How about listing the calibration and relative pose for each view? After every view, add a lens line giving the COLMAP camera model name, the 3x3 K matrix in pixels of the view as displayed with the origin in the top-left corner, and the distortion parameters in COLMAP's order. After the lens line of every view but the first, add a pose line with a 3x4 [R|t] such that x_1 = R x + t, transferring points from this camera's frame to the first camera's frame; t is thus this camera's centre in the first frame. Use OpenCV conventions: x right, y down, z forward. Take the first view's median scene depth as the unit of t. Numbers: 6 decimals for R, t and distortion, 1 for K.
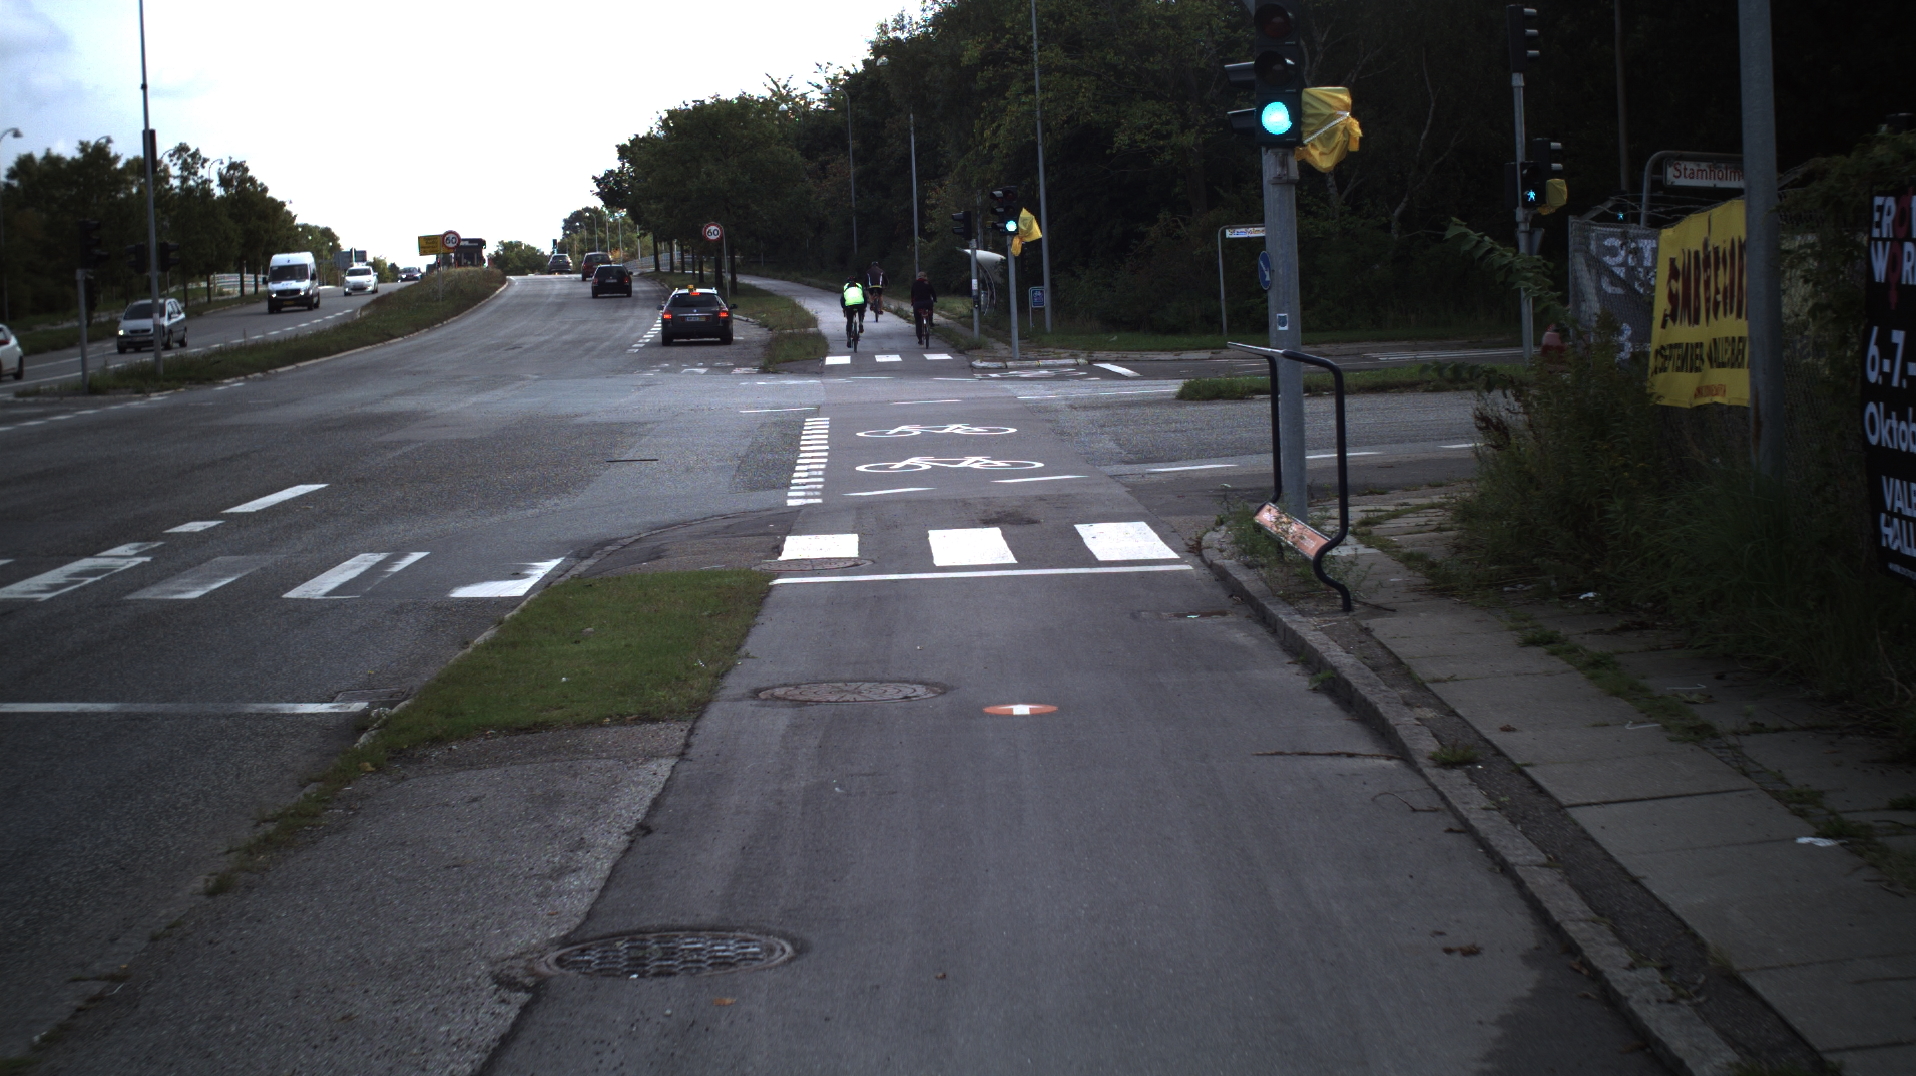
lens RADIAL K [[3345.5, 0, 958.0], [0, 3345.5, 538.0], [0, 0, 1]] dist [-0.293810, 0.352373]
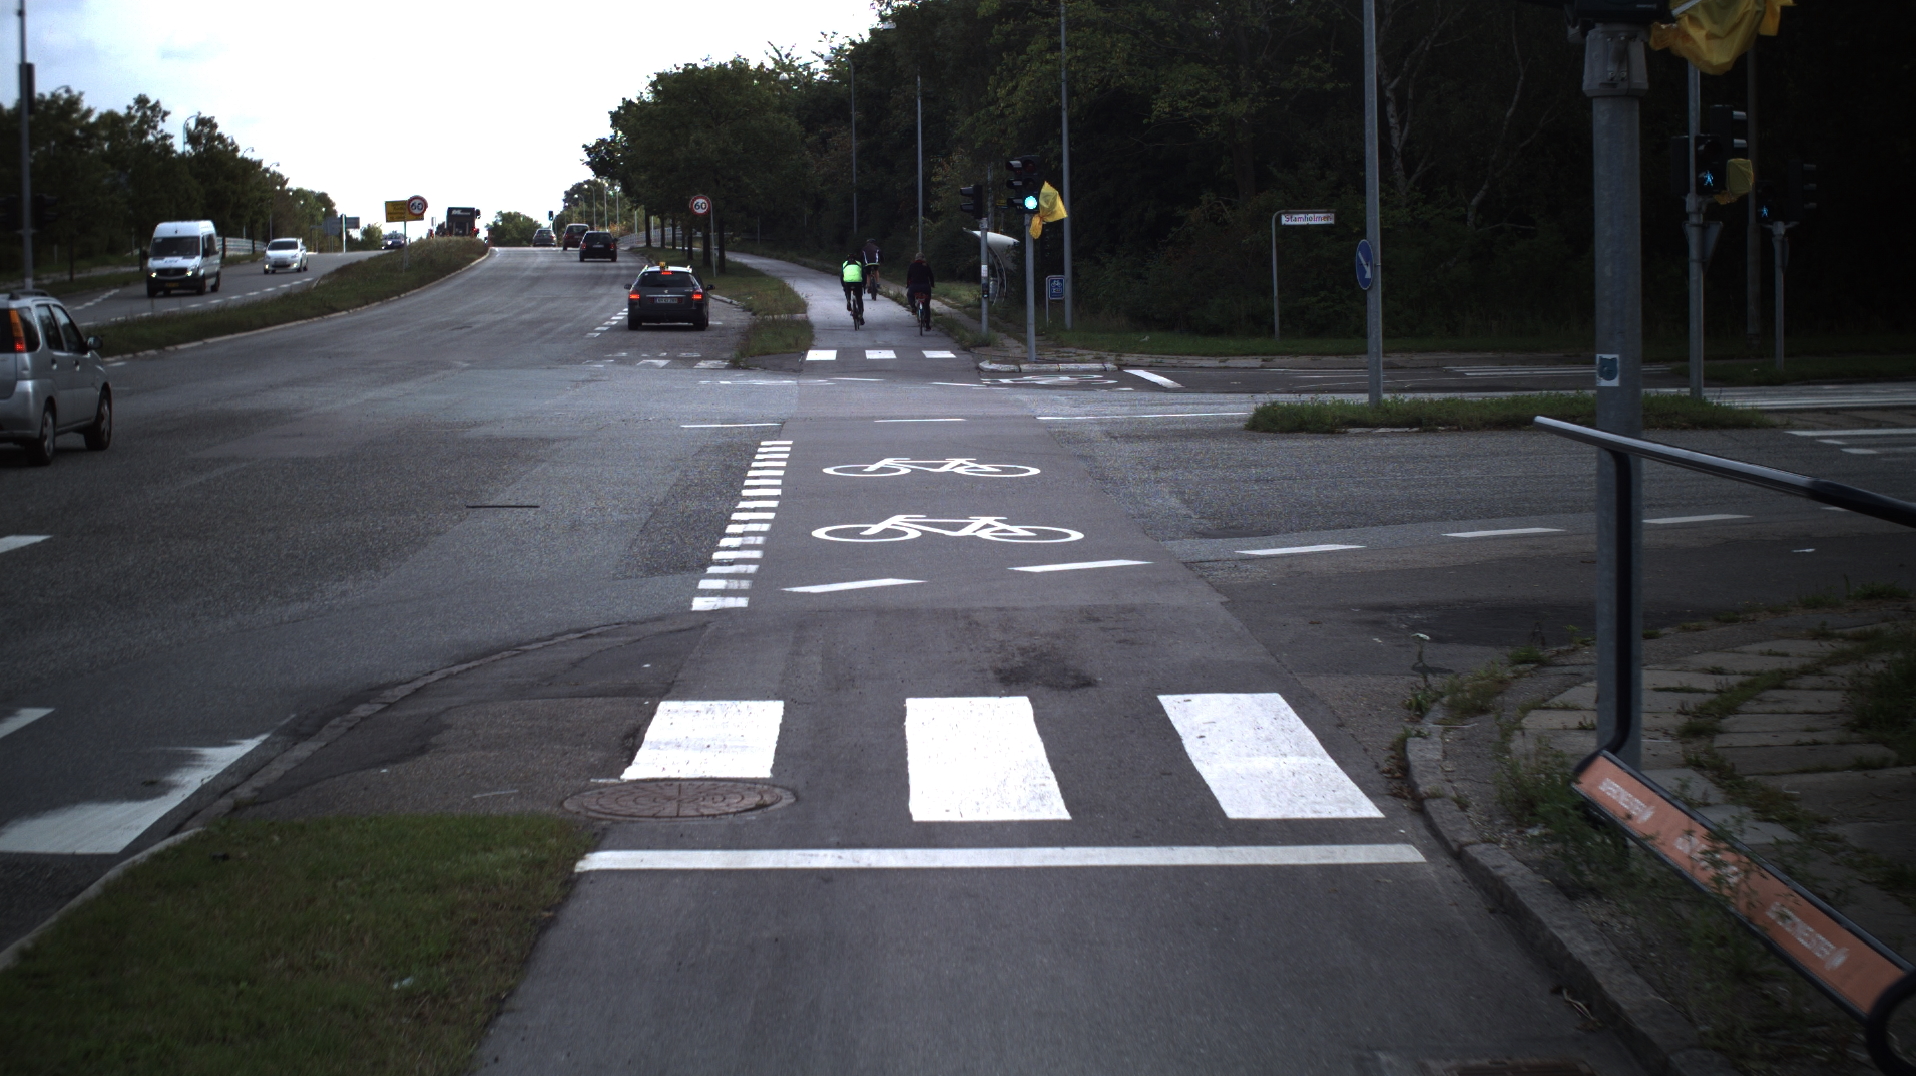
lens RADIAL K [[3345.5, 0, 958.0], [0, 3345.5, 538.0], [0, 0, 1]] dist [-0.293810, 0.352373]
pose [[0.999582, 0.028899, 0.000641, -0.000344], [-0.028902, 0.999572, 0.004611, -0.010727], [-0.000508, -0.004628, 0.999989, 0.137658]]
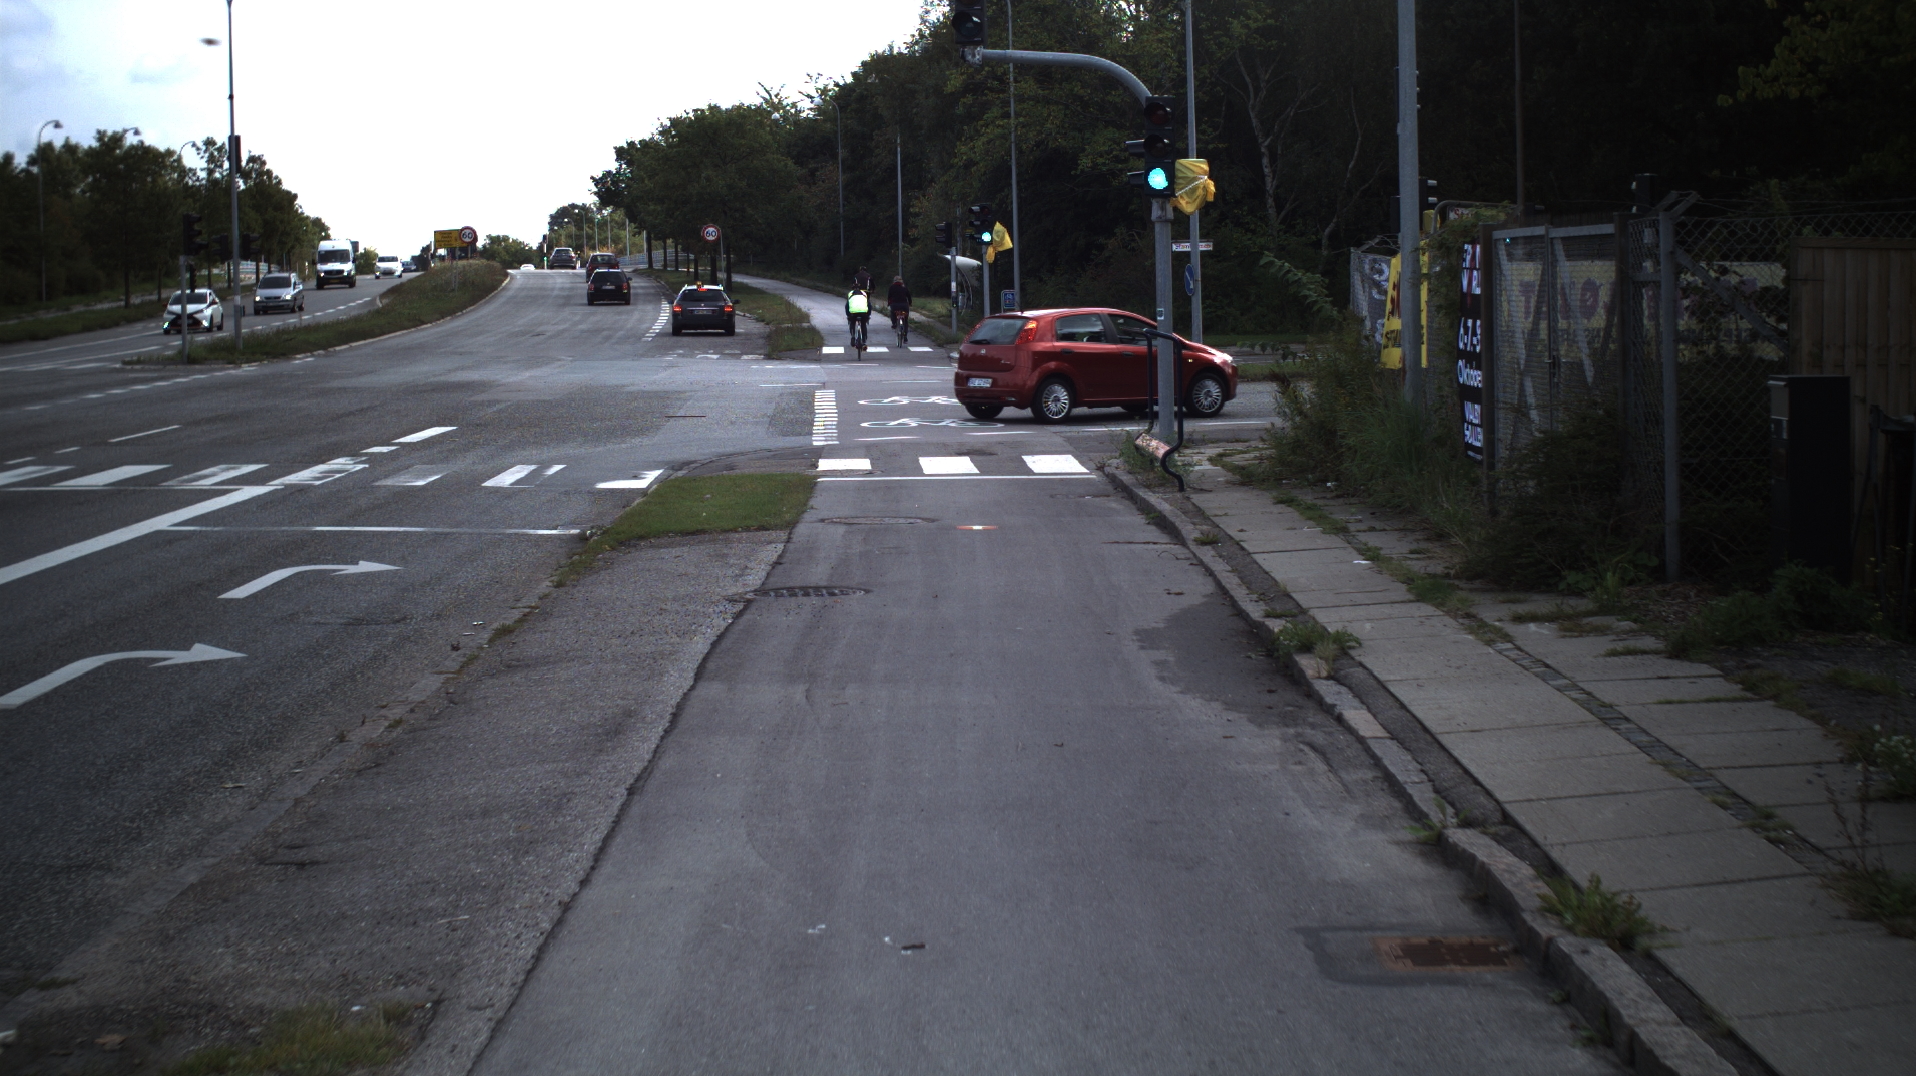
lens RADIAL K [[3345.5, 0, 958.0], [0, 3345.5, 538.0], [0, 0, 1]] dist [-0.293810, 0.352373]
pose [[0.999724, 0.021986, 0.008287, -0.001038], [-0.021978, 0.999758, -0.001110, 0.010783], [-0.008310, 0.000928, 0.999965, -0.136748]]
